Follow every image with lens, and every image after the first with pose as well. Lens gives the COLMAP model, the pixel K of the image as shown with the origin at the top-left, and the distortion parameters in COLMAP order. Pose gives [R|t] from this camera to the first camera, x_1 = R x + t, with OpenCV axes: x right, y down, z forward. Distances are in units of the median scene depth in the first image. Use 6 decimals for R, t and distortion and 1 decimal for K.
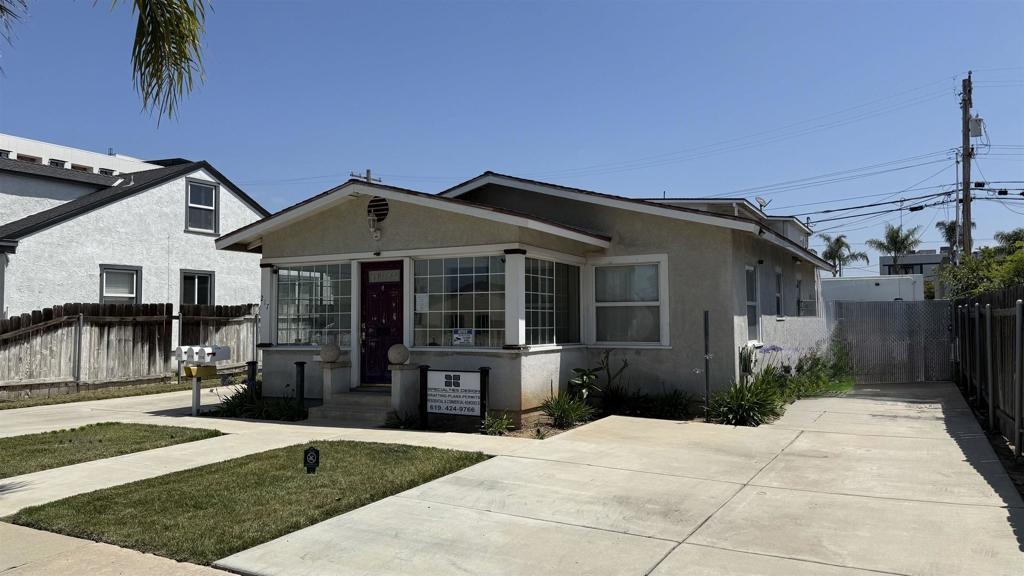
lens RADIAL K [[753.7, 0, 518.8], [0, 753.7, 284.3], [0, 0, 1]] dist [0.072157, -0.006389]
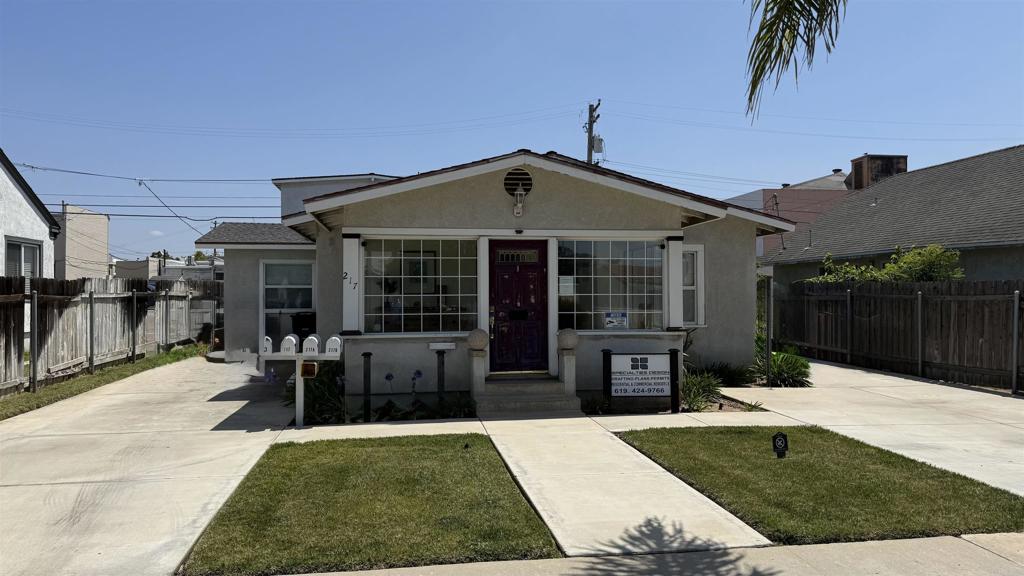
lens RADIAL K [[753.7, 0, 513.4], [0, 753.7, 288.8], [0, 0, 1]] dist [0.072157, -0.006389]
pose [[0.801051, 0.010339, 0.598507, -0.771922], [-0.032388, 0.999135, 0.026087, 0.005885], [-0.597719, -0.040282, 0.800693, 0.270632]]
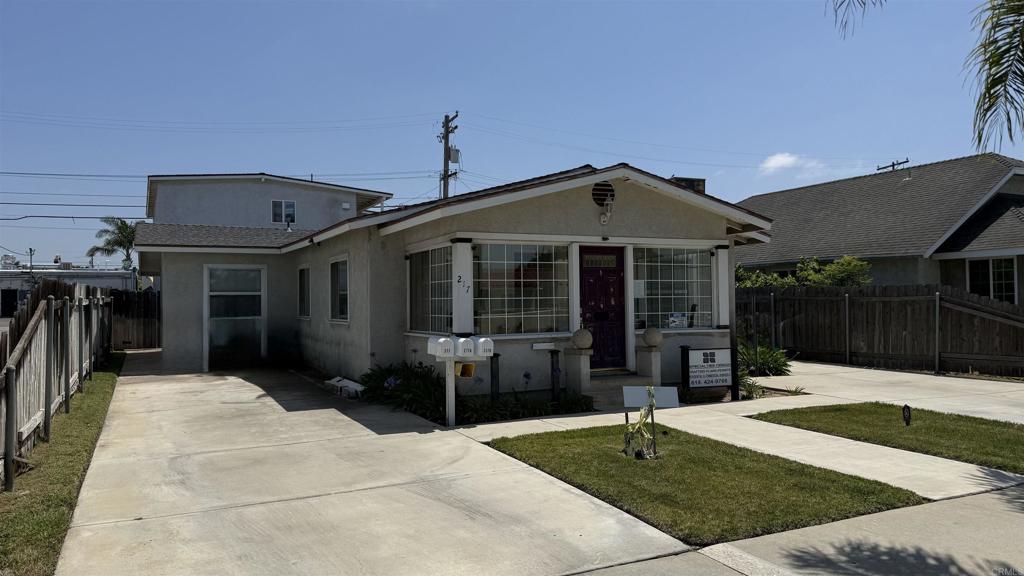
lens RADIAL K [[753.7, 0, 516.4], [0, 753.7, 290.2], [0, 0, 1]] dist [0.072157, -0.006389]
pose [[0.585563, 0.014233, 0.810502, -1.101743], [-0.032772, 0.999444, 0.006126, 0.026388], [-0.809964, -0.030148, 0.585704, 0.526544]]
